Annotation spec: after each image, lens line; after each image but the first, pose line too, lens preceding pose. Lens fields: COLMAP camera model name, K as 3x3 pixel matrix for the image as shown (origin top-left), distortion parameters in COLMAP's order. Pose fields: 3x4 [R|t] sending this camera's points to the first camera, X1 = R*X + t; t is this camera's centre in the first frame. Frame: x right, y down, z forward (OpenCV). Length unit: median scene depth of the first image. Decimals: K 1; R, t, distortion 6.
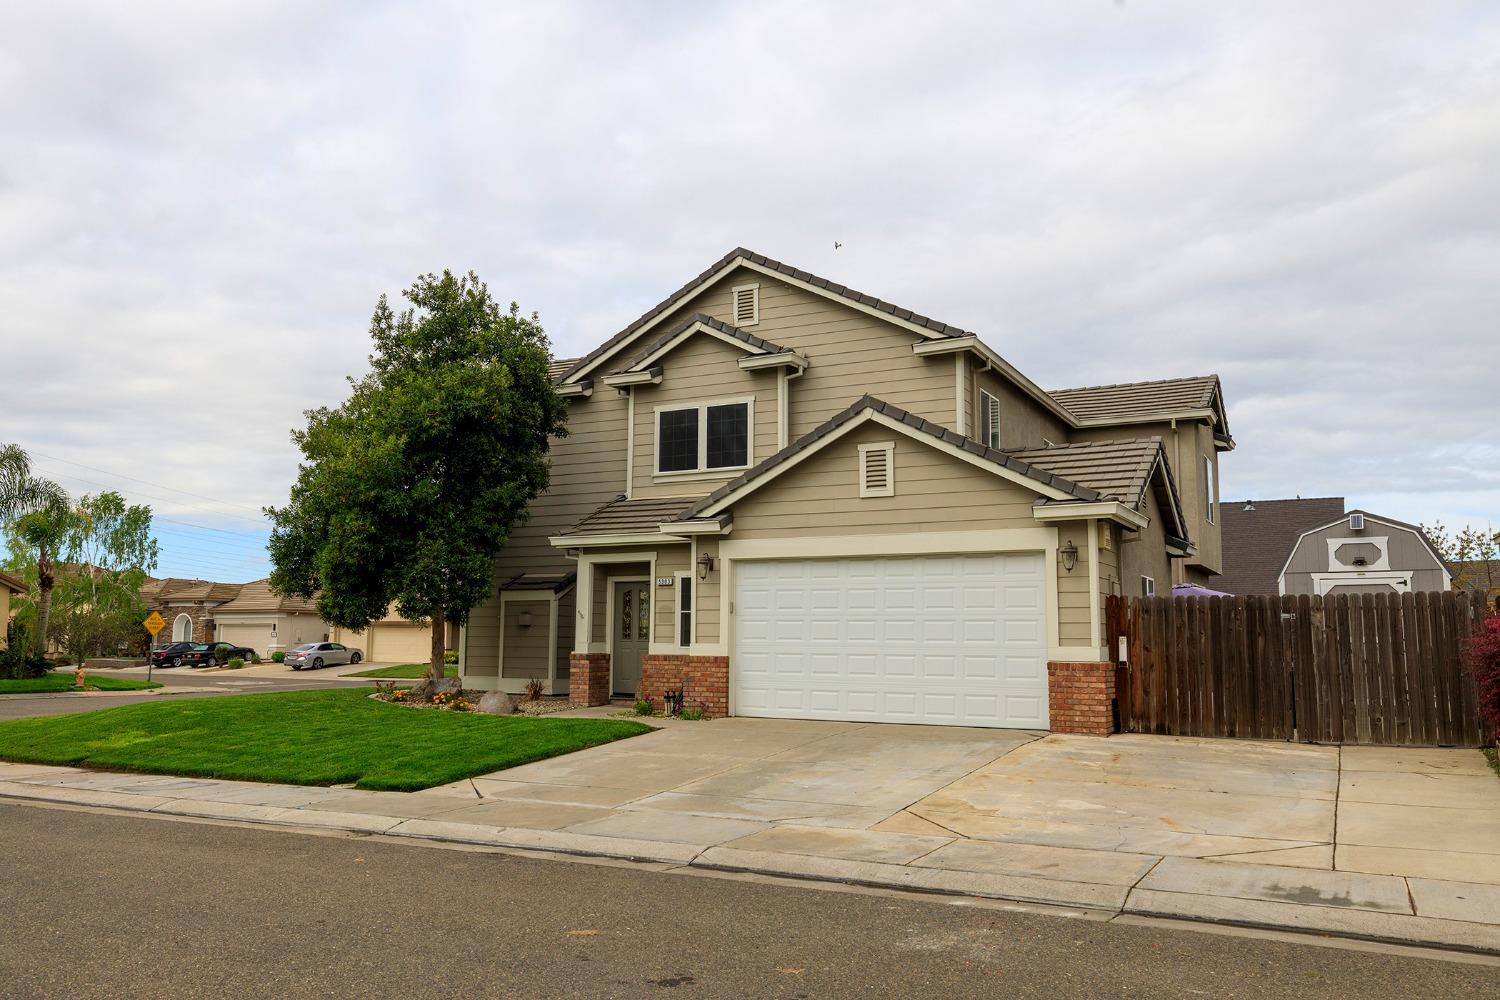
lens RADIAL K [[1166.3, 0, 749.7], [0, 1166.3, 495.7], [0, 0, 1]] dist [-0.000191, -0.003435]
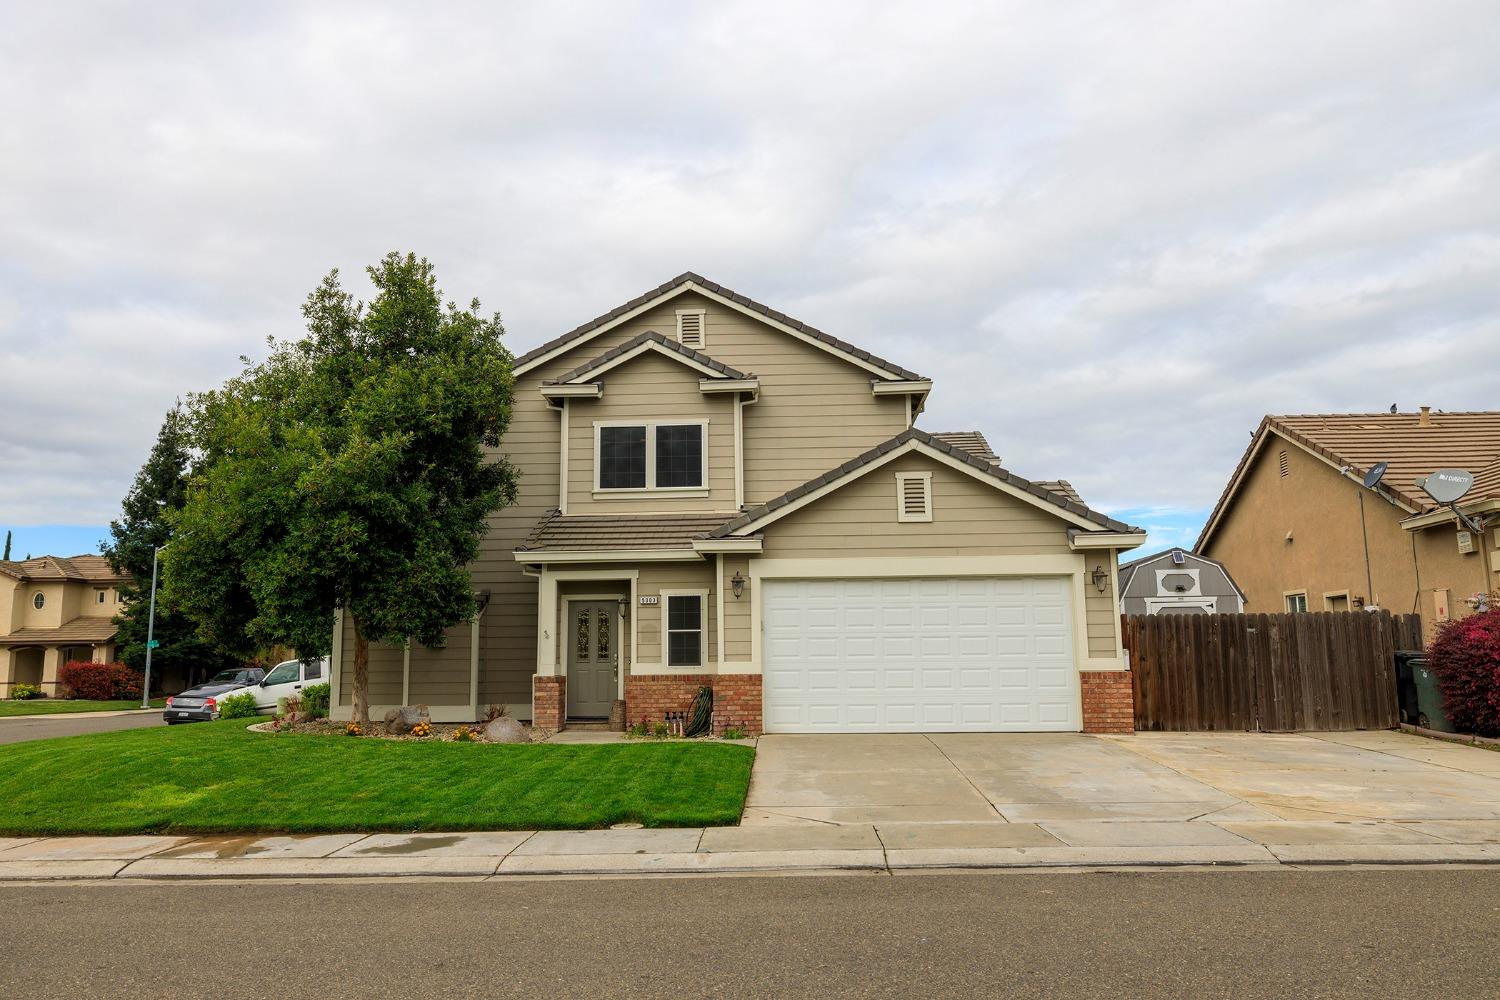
lens RADIAL K [[1090.2, 0, 750.2], [0, 1090.2, 501.4], [0, 0, 1]] dist [-0.000802, 0.004897]
pose [[0.901209, 0.047223, 0.430804, -0.403709], [-0.036495, 0.998784, -0.033138, 0.018344], [-0.431845, 0.014142, 0.901837, 0.138298]]
